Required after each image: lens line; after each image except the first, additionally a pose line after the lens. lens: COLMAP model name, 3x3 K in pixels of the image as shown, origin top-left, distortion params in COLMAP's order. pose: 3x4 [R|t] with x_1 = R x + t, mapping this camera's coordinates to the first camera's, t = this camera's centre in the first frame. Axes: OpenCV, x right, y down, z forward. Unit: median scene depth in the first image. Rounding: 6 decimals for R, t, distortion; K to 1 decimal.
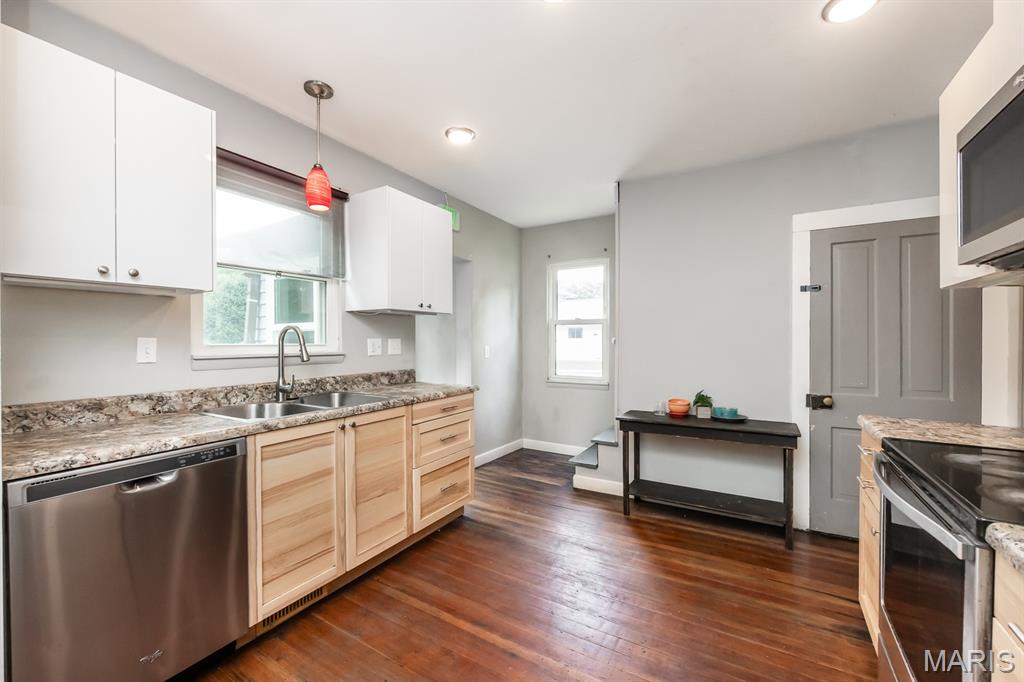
lens RADIAL K [[405.2, 0, 512.0], [0, 405.2, 341.0], [0, 0, 1]] dist [-0.001407, -0.000065]
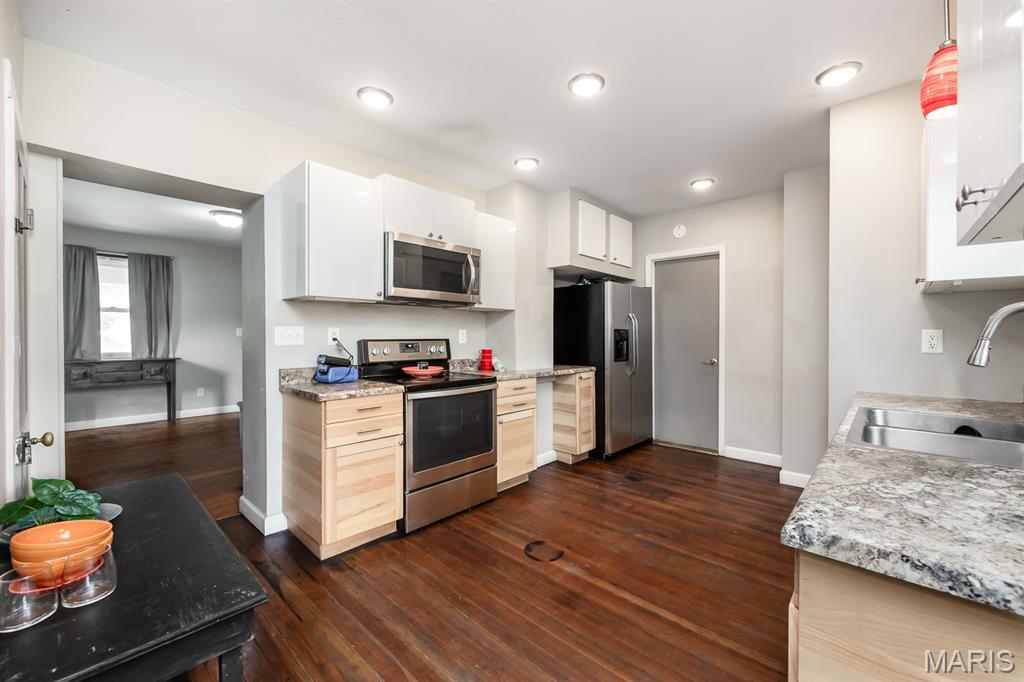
lens RADIAL K [[405.2, 0, 512.0], [0, 405.2, 341.0], [0, 0, 1]] dist [-0.001407, -0.000065]
pose [[-0.983811, 0.023850, 0.177617, 0.049851], [0.024503, 0.999699, 0.001481, -0.006920], [-0.177528, 0.005809, -0.984099, 1.528089]]
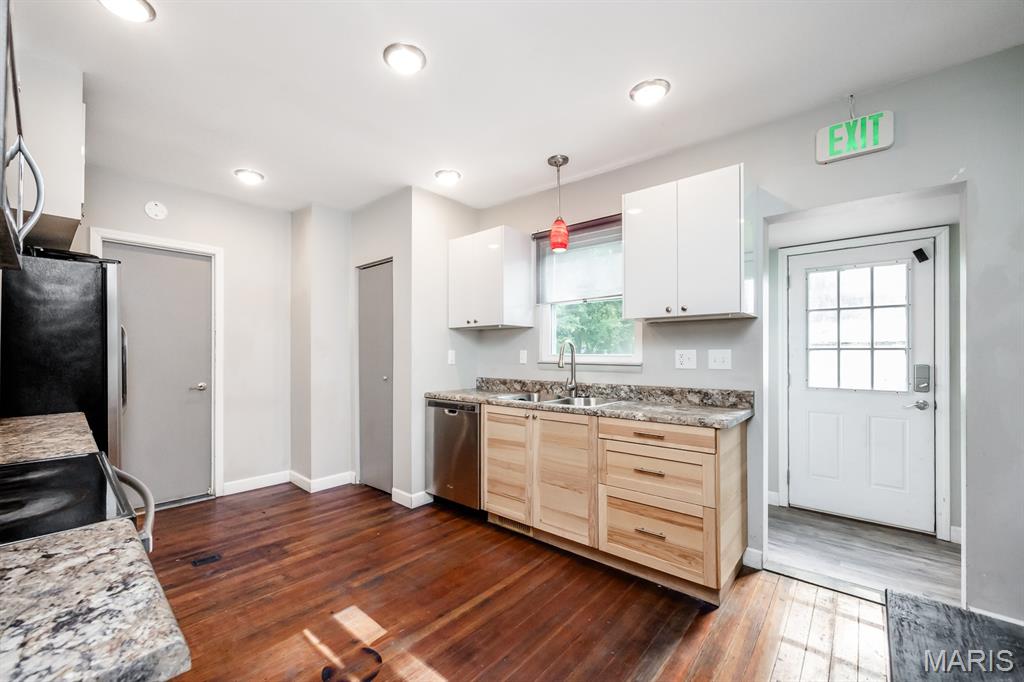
lens RADIAL K [[422.3, 0, 492.4], [0, 422.3, 343.2], [0, 0, 1]] dist [-0.000284, 0.000016]
pose [[-0.160715, 0.002848, -0.986997, 0.814709], [0.011176, 0.999937, 0.001065, -0.033699], [0.986938, -0.010859, -0.160736, 0.899789]]
